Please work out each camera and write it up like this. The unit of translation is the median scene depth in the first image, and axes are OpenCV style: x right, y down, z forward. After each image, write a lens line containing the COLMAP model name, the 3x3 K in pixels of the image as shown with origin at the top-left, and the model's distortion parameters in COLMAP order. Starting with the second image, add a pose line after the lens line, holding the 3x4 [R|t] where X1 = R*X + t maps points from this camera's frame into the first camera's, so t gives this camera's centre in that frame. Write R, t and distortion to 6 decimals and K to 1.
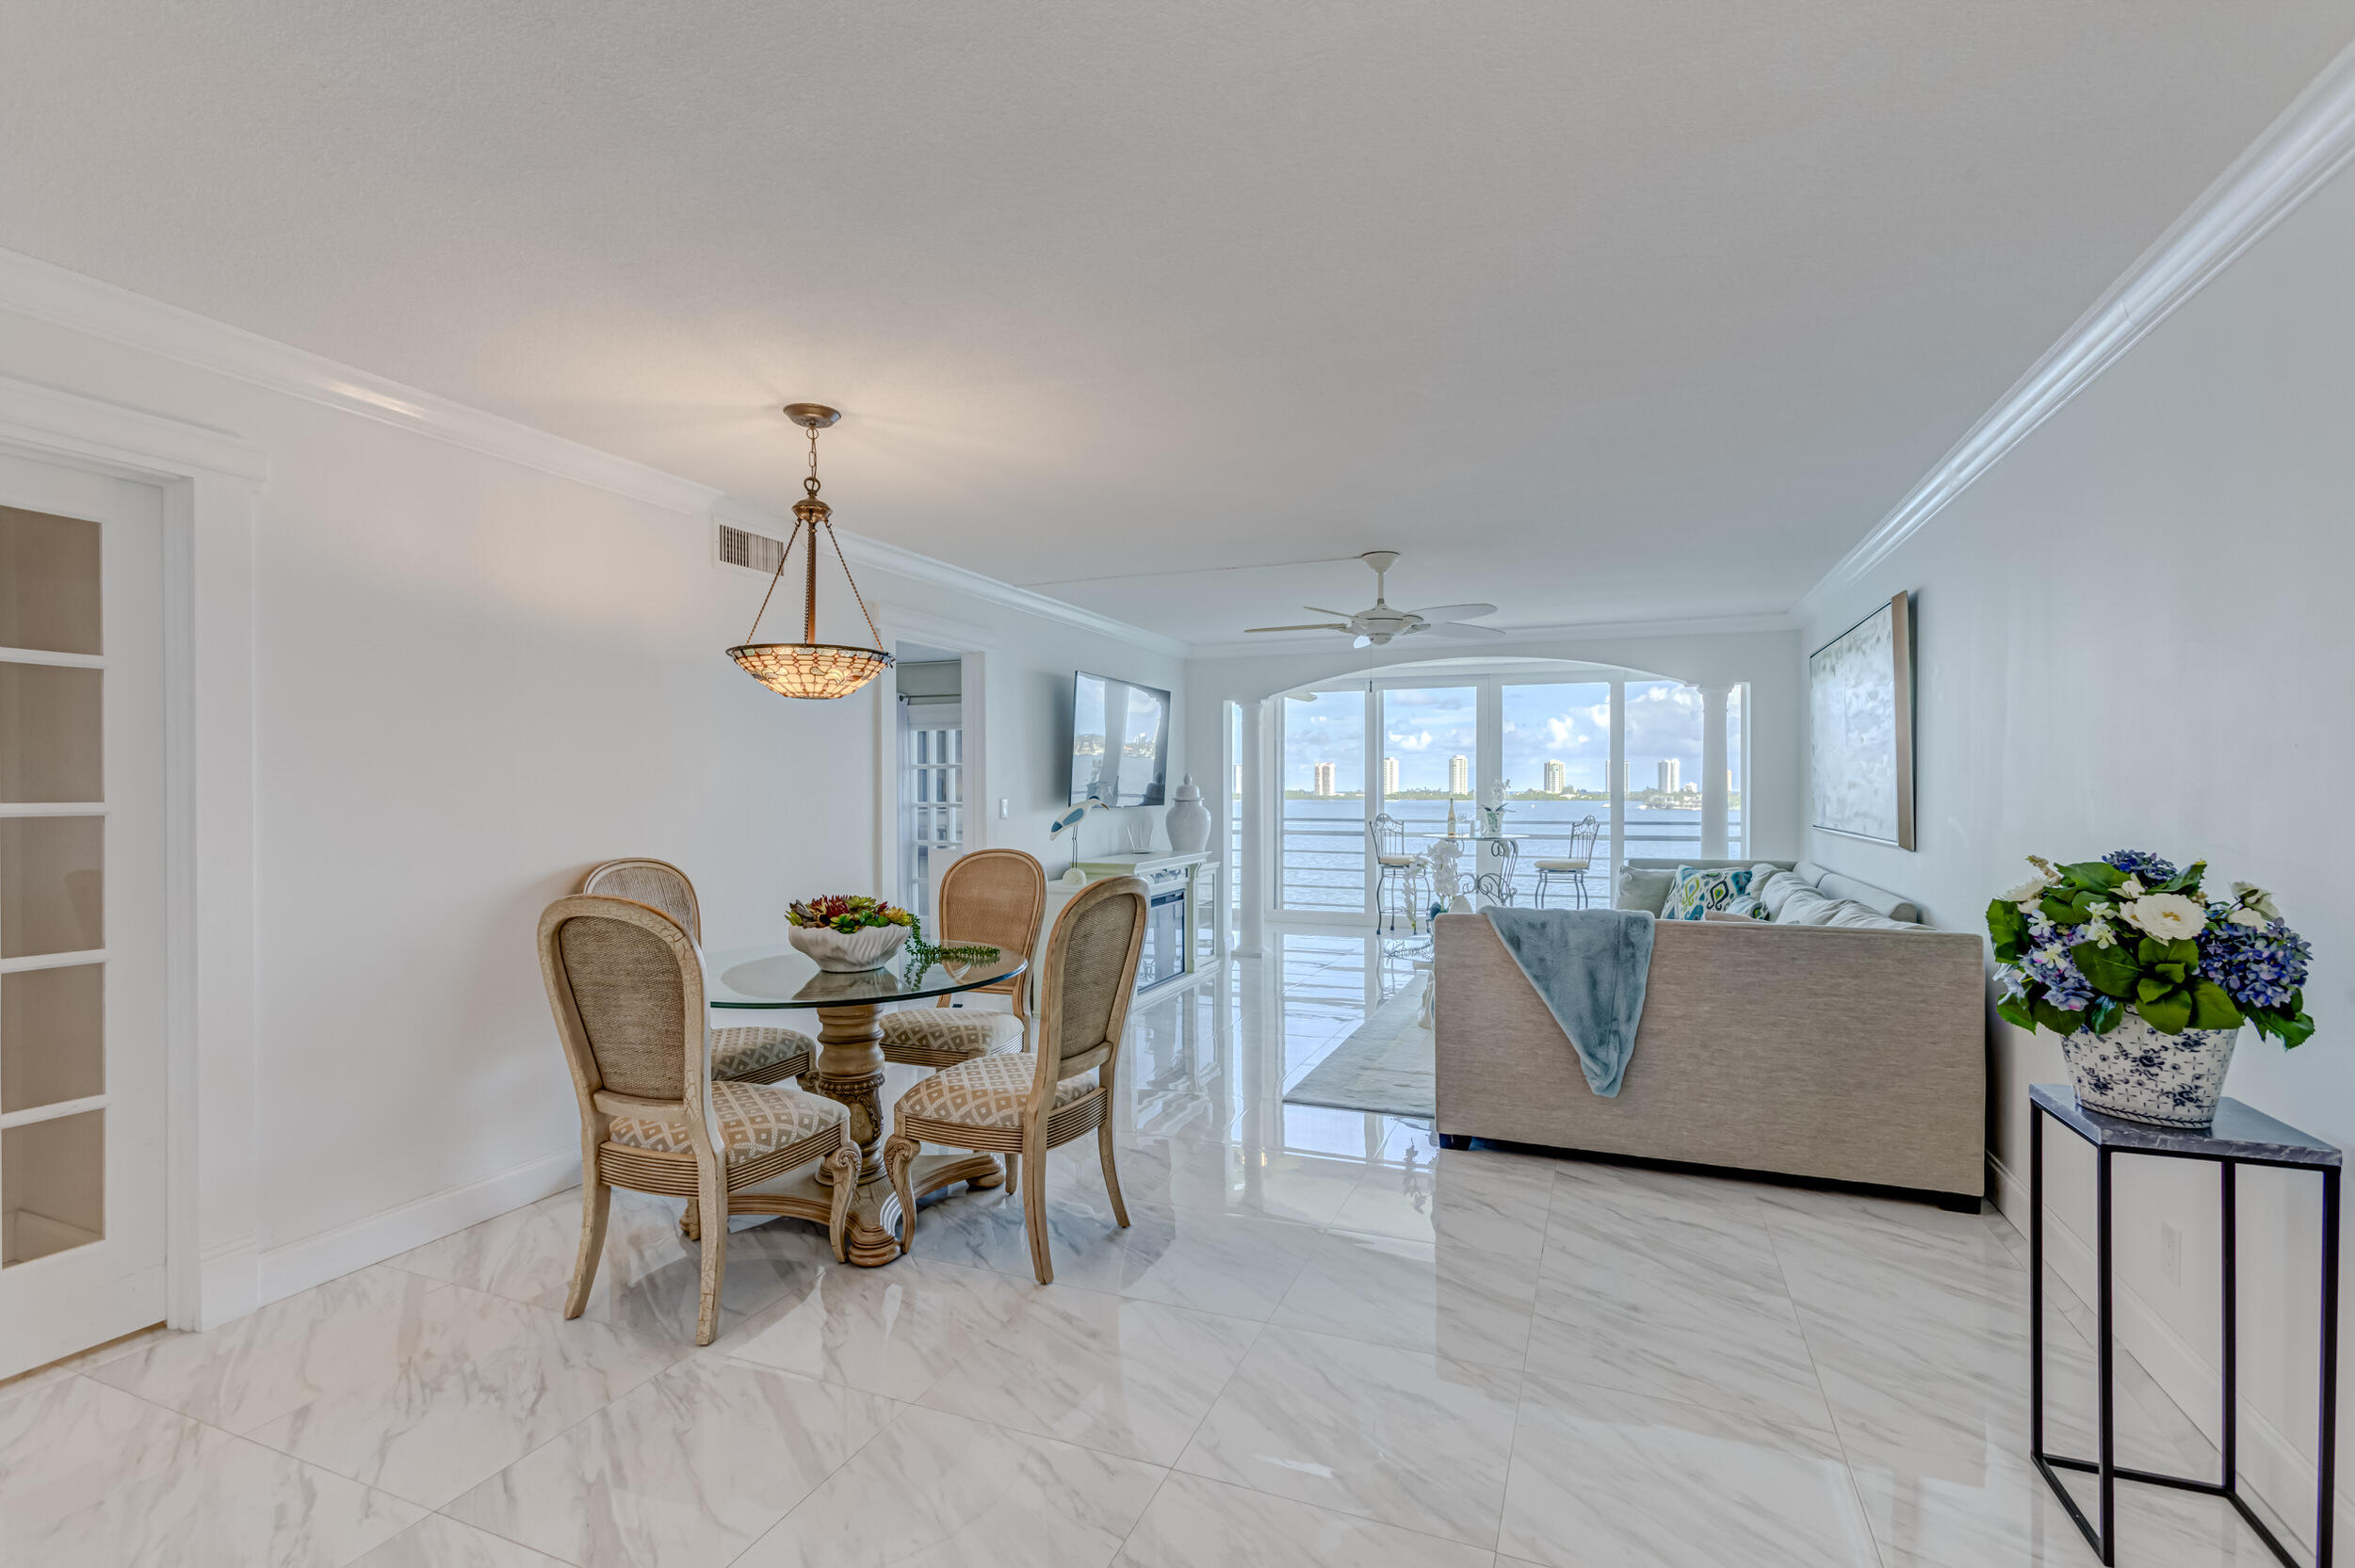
lens RADIAL K [[1065.4, 0, 1176.5], [0, 1065.4, 797.8], [0, 0, 1]] dist [-0.012304, 0.011404]
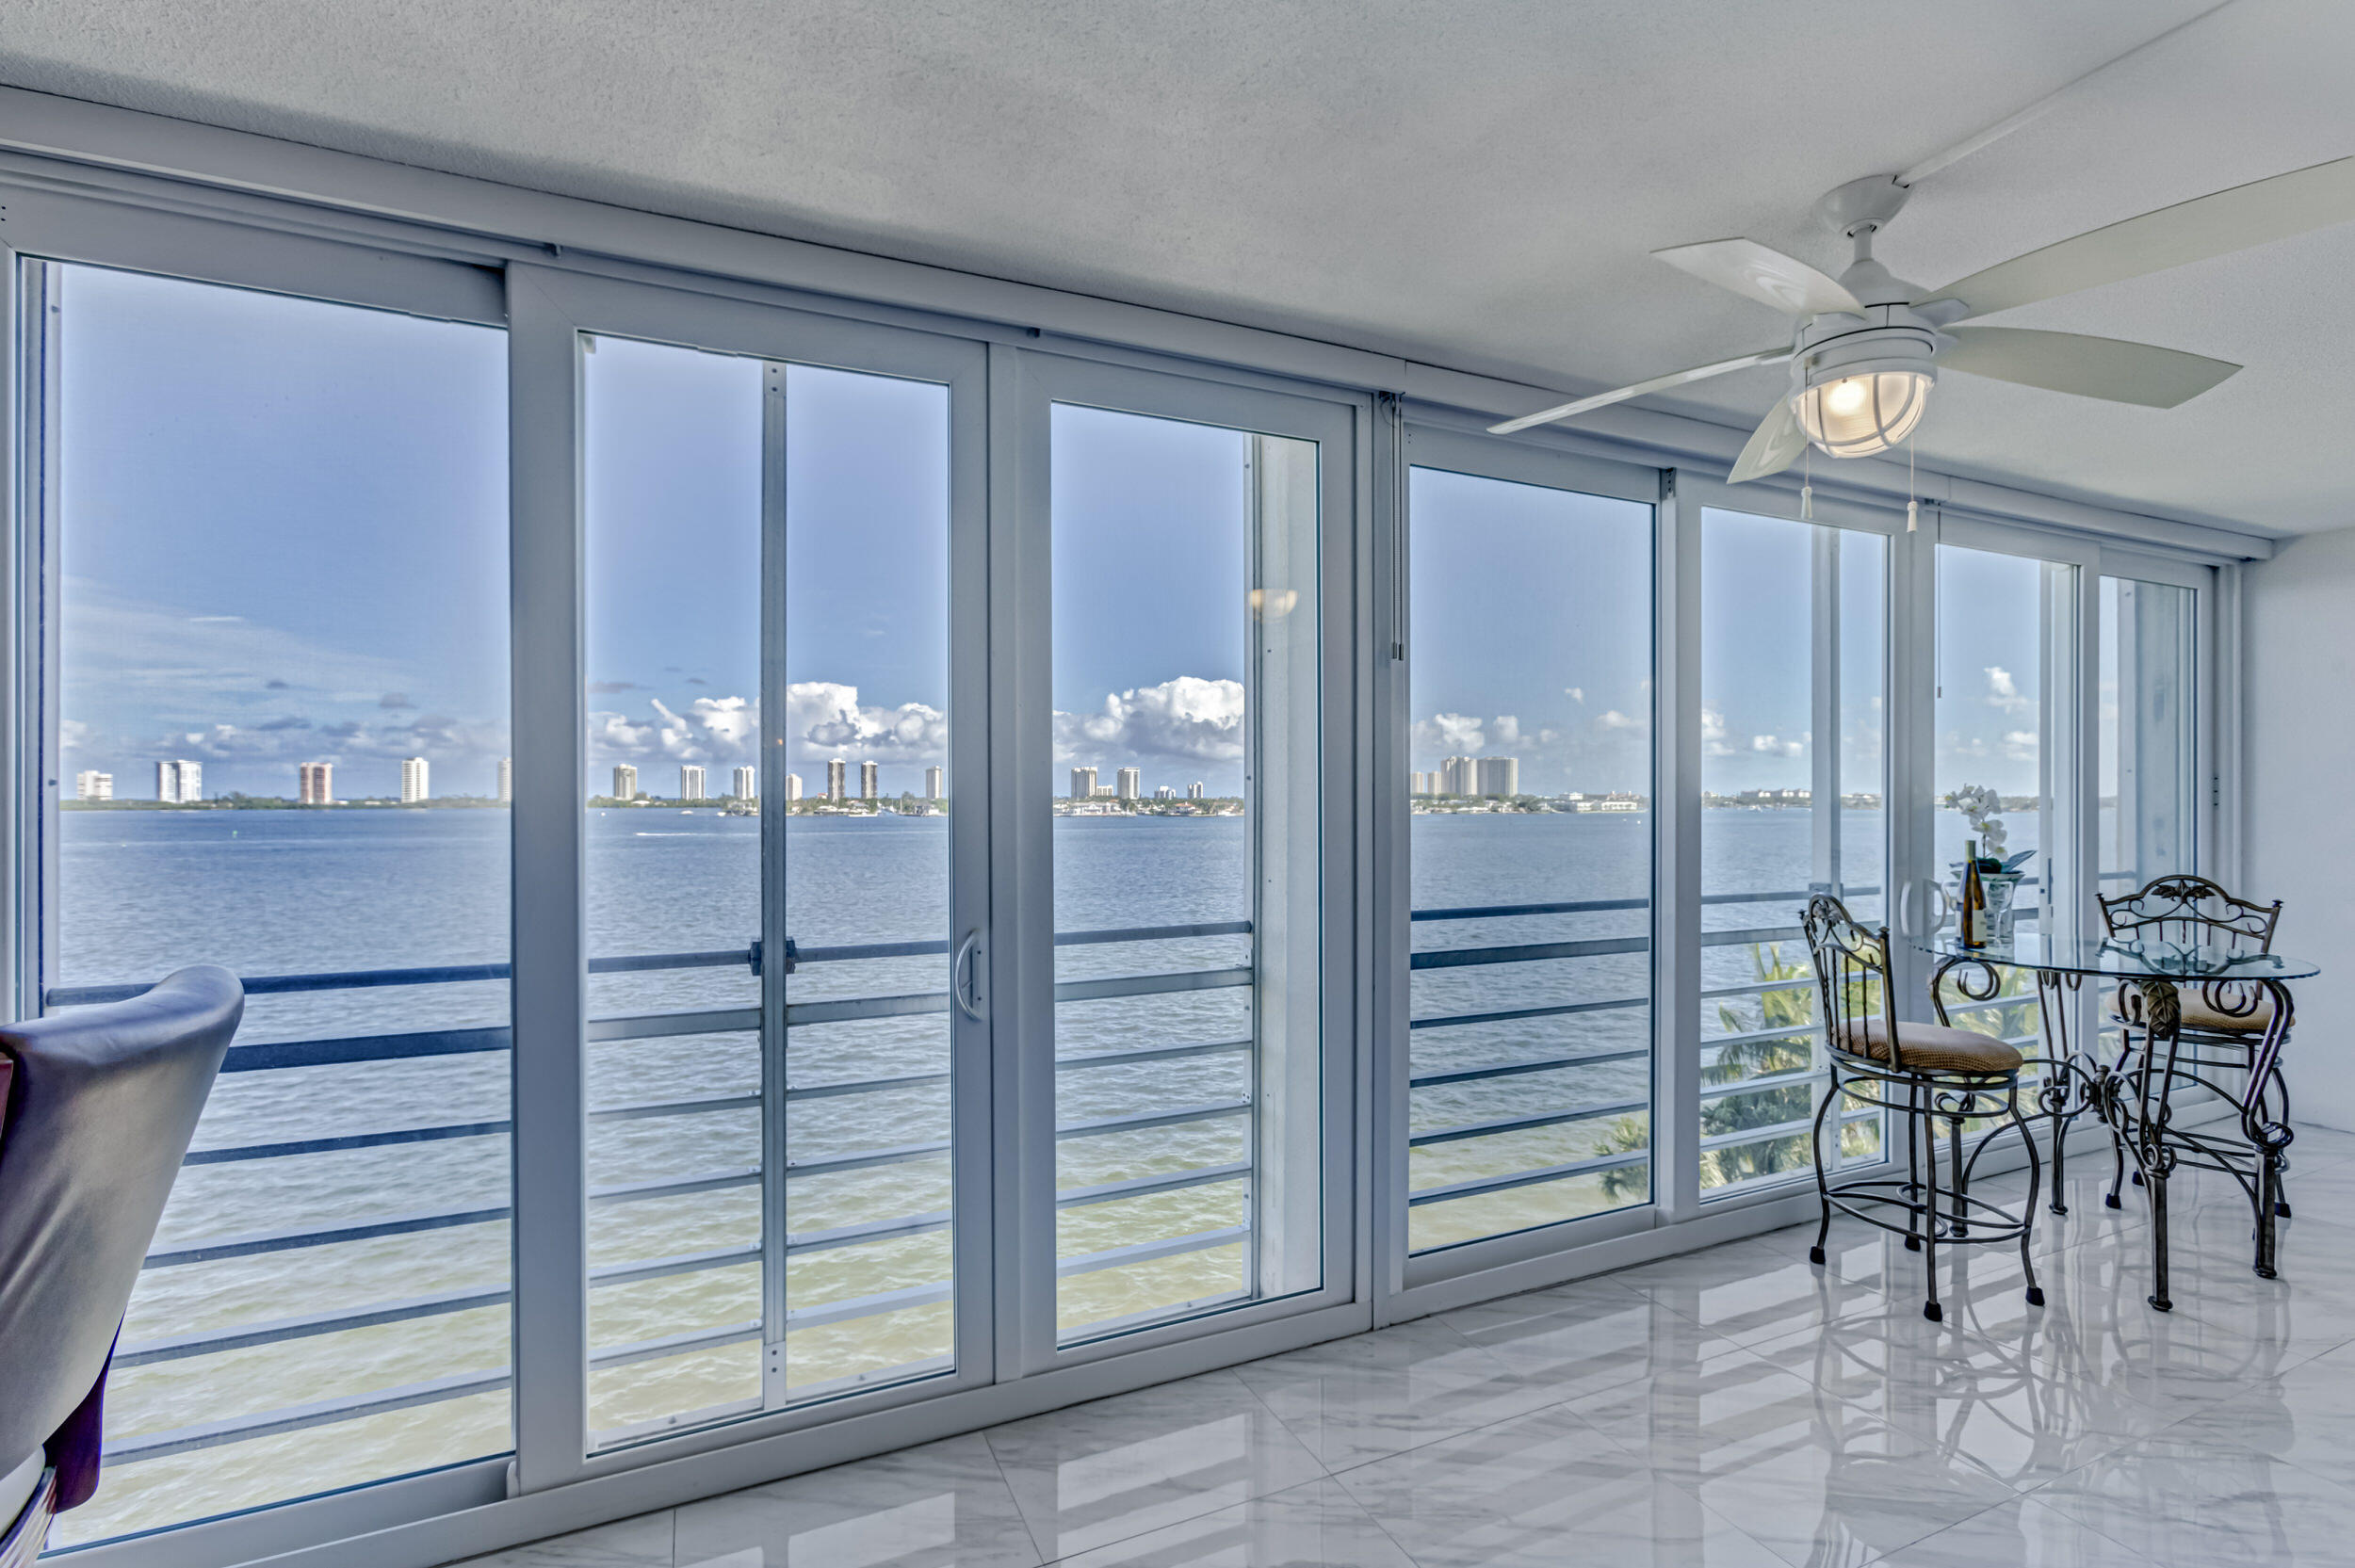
lens RADIAL K [[1065.4, 0, 1168.0], [0, 1065.4, 788.0], [0, 0, 1]] dist [-0.012304, 0.011404]
pose [[0.682101, 0.006563, 0.731229, -0.425100], [0.004557, 0.999902, -0.013225, -0.032733], [-0.731244, 0.012353, 0.682004, 2.438681]]
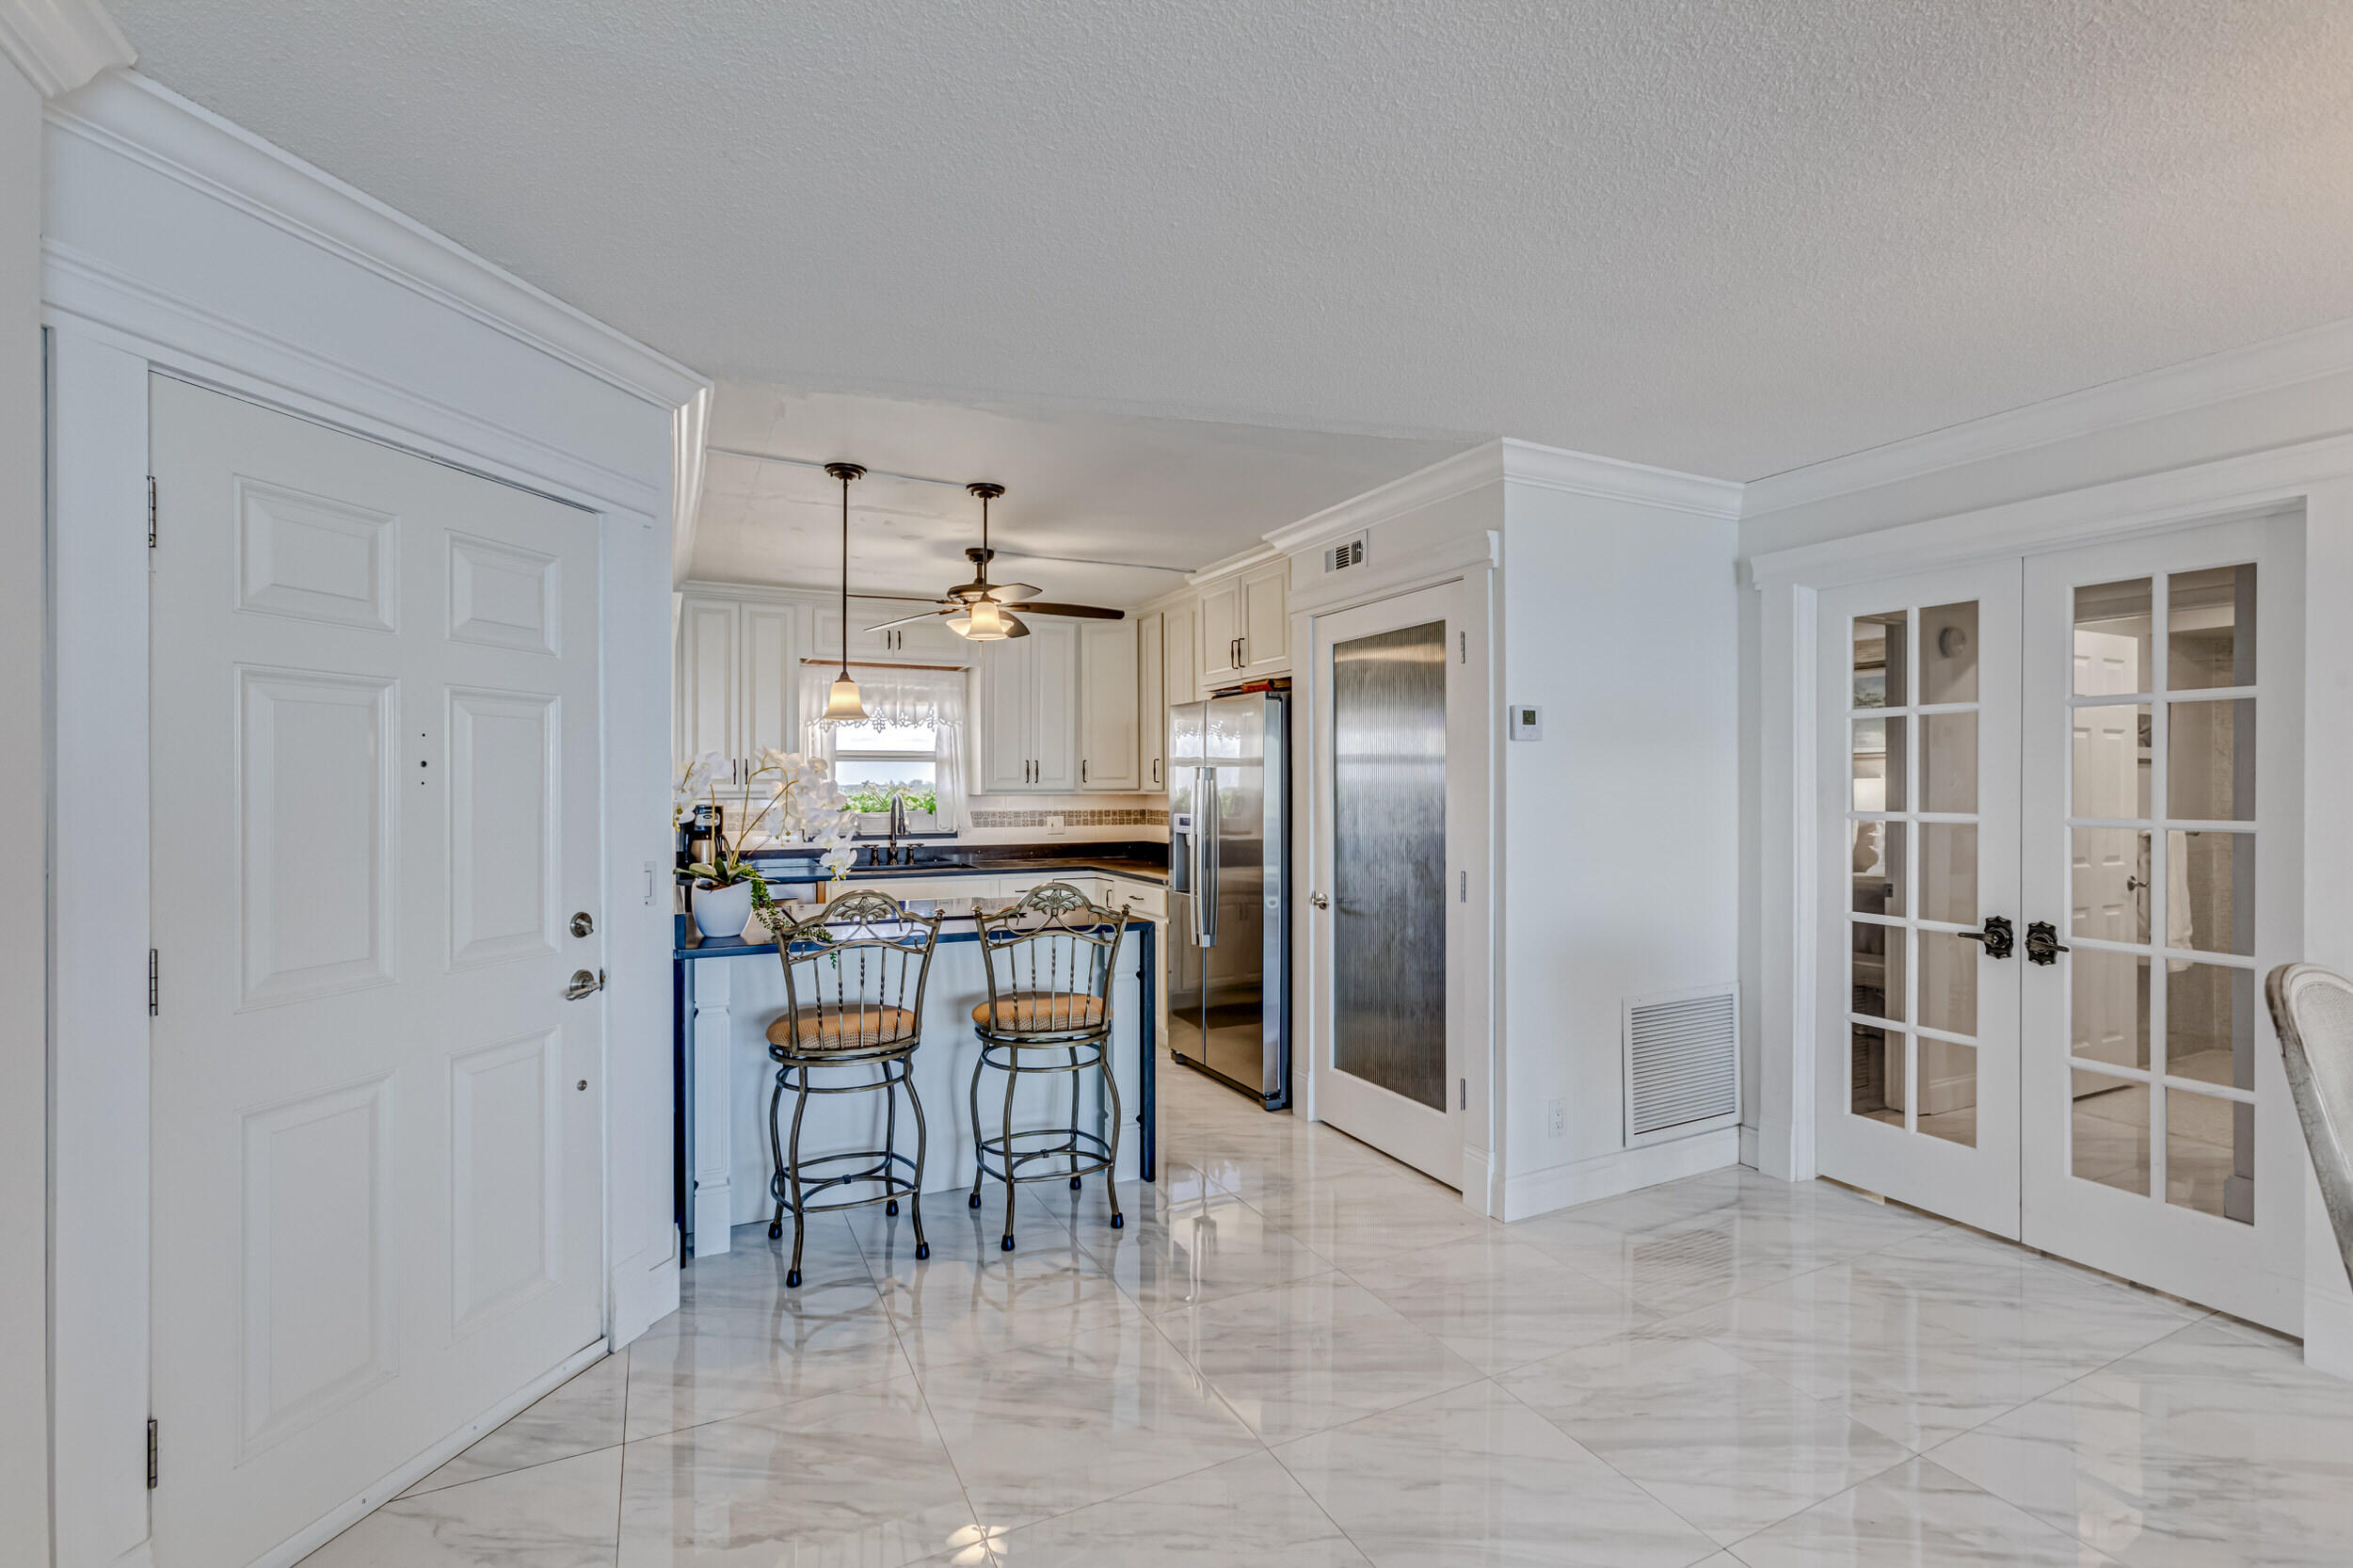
lens RADIAL K [[1064.6, 0, 1171.2], [0, 1064.6, 778.1], [0, 0, 1]] dist [-0.012304, 0.011404]
pose [[-0.663723, 0.001330, -0.747977, 0.353043], [-0.000348, 0.999998, 0.002088, -0.027396], [0.747978, 0.001646, -0.663721, 0.603034]]
